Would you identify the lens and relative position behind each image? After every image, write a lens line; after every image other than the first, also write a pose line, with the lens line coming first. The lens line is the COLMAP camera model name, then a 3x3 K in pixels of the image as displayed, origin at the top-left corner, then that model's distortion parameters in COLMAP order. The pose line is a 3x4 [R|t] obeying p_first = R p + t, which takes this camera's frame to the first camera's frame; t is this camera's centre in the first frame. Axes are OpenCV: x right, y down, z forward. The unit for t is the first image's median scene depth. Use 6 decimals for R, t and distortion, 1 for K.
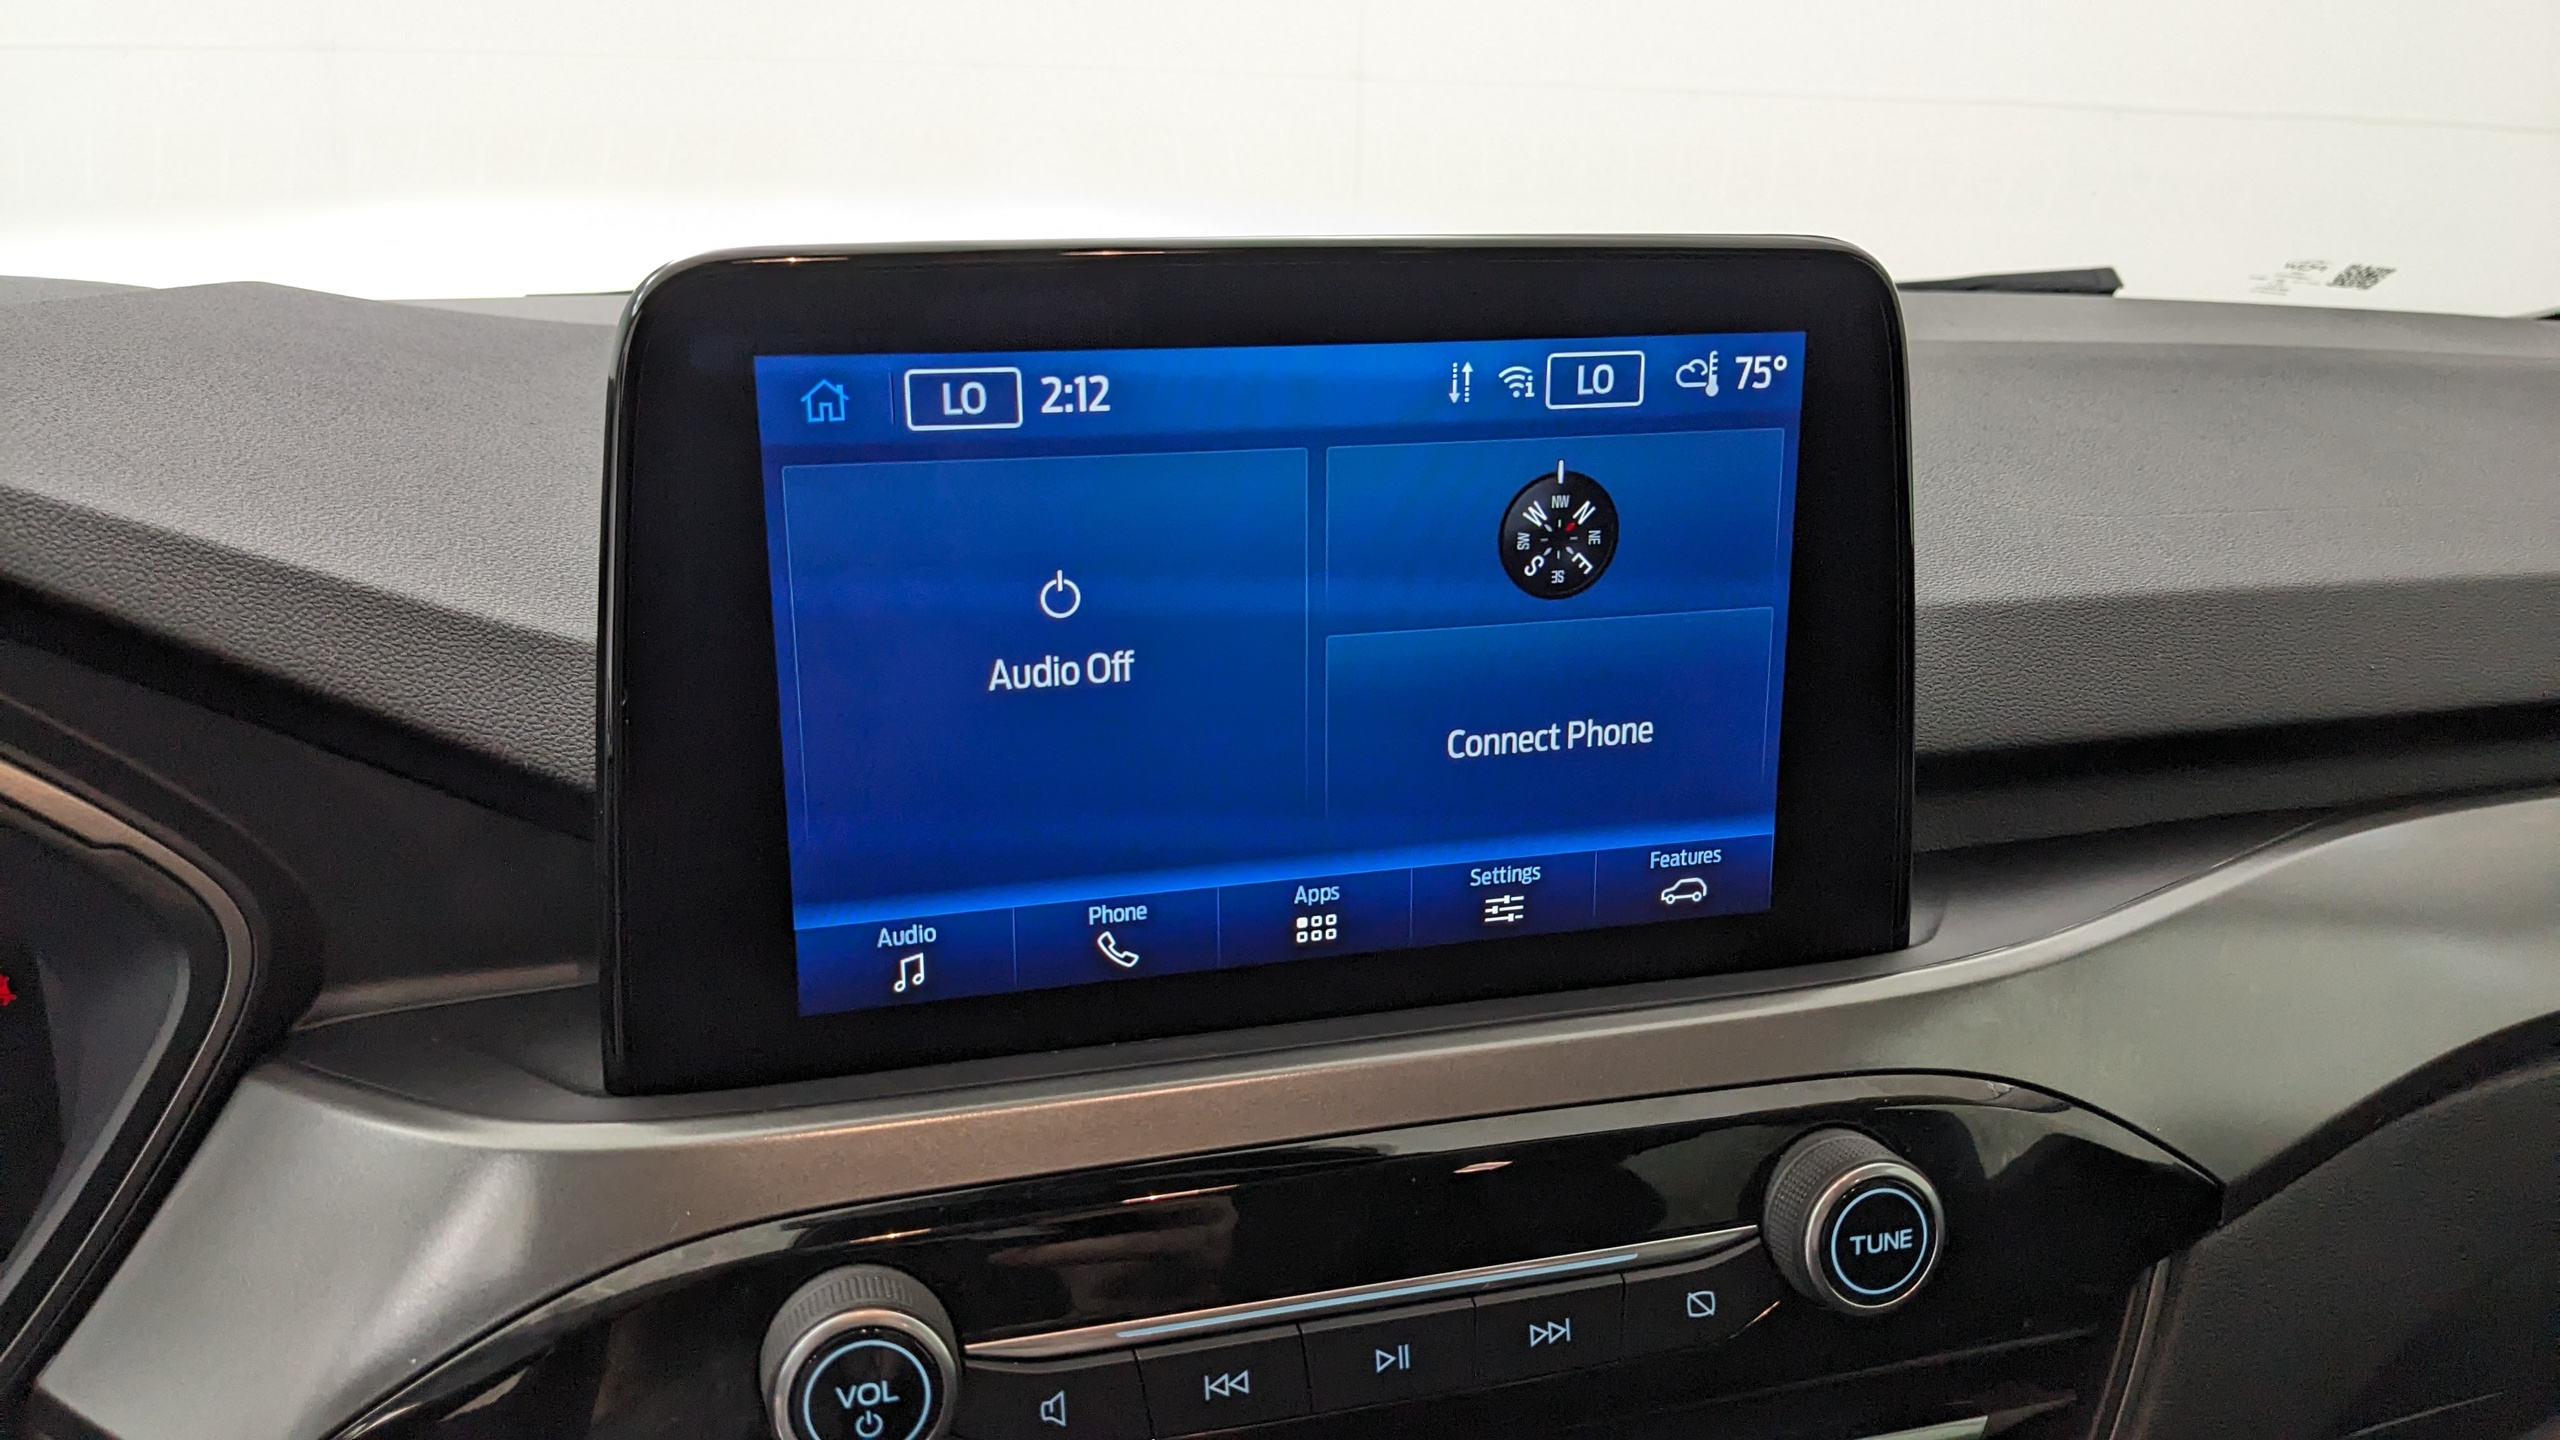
lens RADIAL K [[2040.2, 0, 1276.2], [0, 2040.2, 726.5], [0, 0, 1]] dist [0.097168, -0.001646]
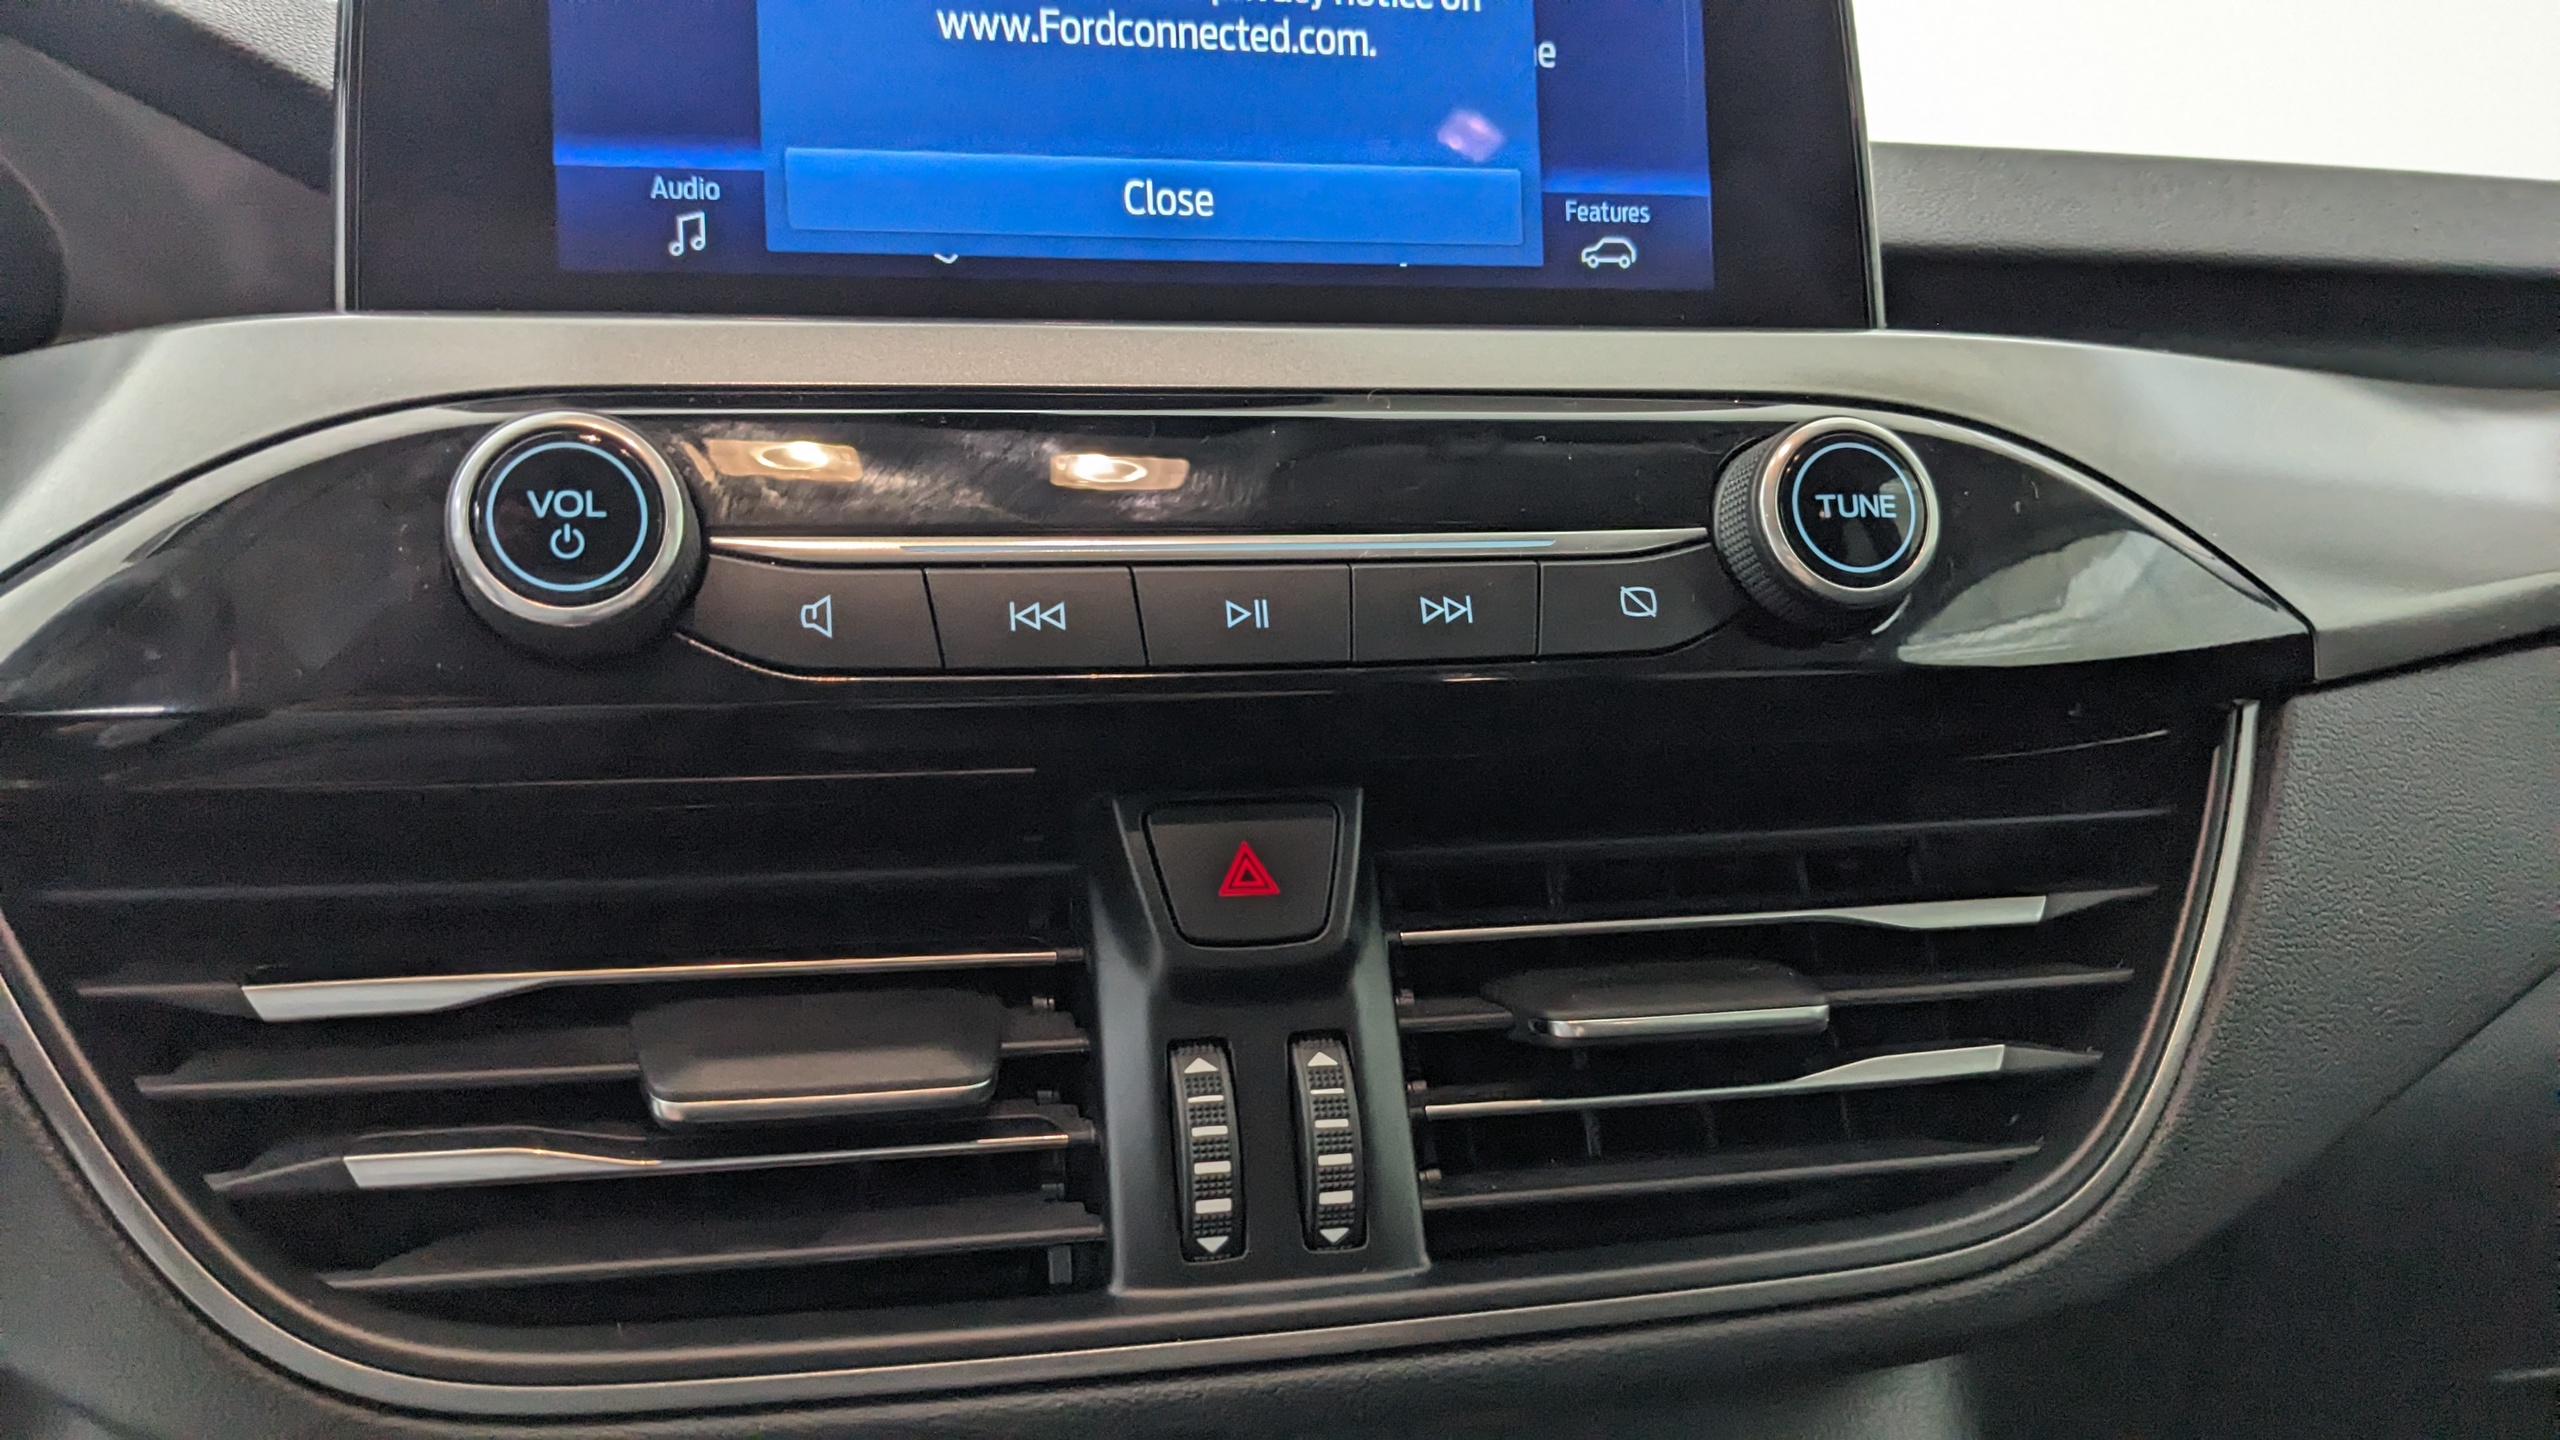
lens RADIAL K [[2009.5, 0, 1234.9], [0, 2009.5, 759.1], [0, 0, 1]] dist [0.161406, -0.343502]
pose [[0.997519, -0.032180, -0.062608, 0.097332], [0.013858, 0.961760, -0.273542, 0.566772], [0.069017, 0.271996, 0.959820, 0.246789]]
